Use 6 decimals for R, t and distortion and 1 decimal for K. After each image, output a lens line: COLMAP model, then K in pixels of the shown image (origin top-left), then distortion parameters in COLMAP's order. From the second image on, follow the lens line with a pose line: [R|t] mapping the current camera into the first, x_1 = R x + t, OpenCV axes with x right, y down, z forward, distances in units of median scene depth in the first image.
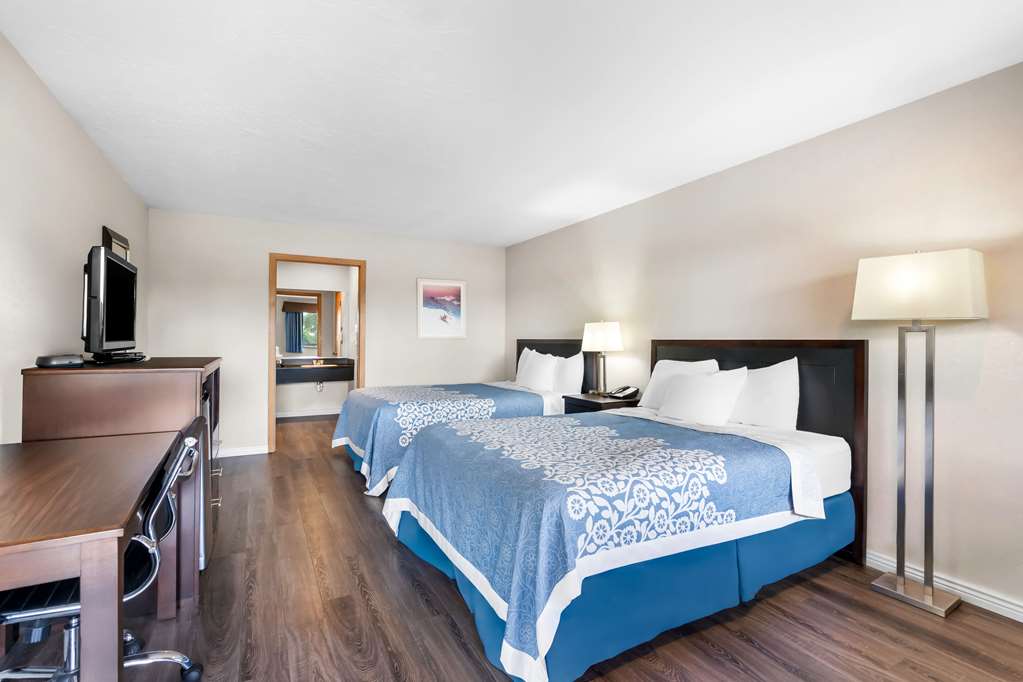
lens RADIAL K [[469.5, 0, 520.2], [0, 469.5, 341.5], [0, 0, 1]] dist [0.005526, 0.000024]
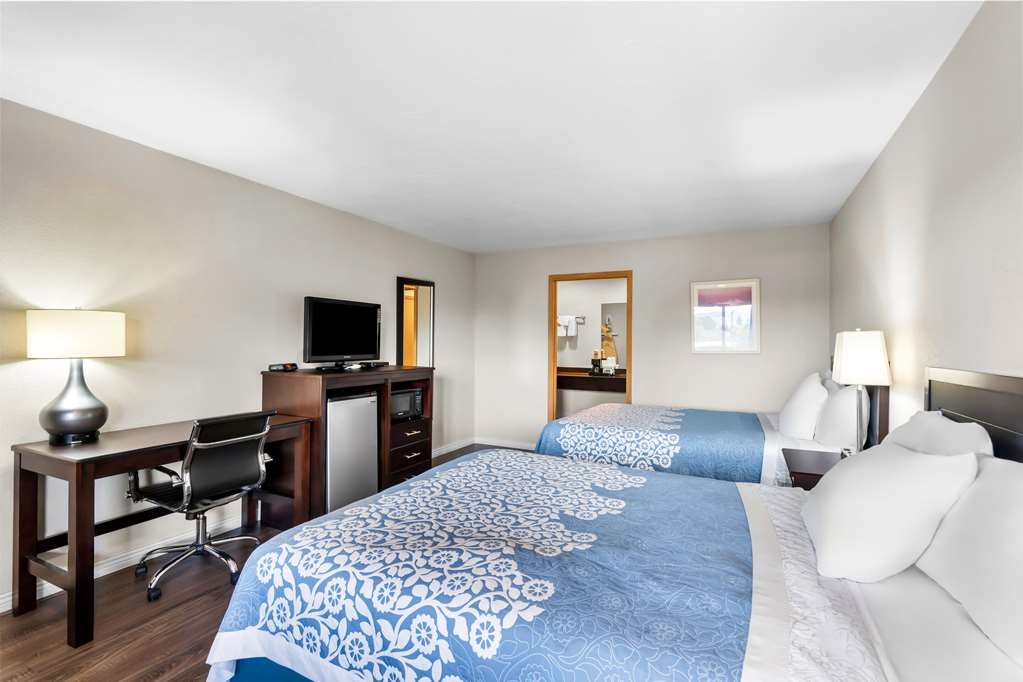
lens RADIAL K [[469.5, 0, 513.8], [0, 469.5, 336.8], [0, 0, 1]] dist [0.005526, 0.000024]
pose [[0.550111, -0.009526, -0.835038, 0.948158], [-0.008639, 0.999817, -0.017098, -0.049524], [0.835047, 0.016619, 0.549927, 0.782193]]
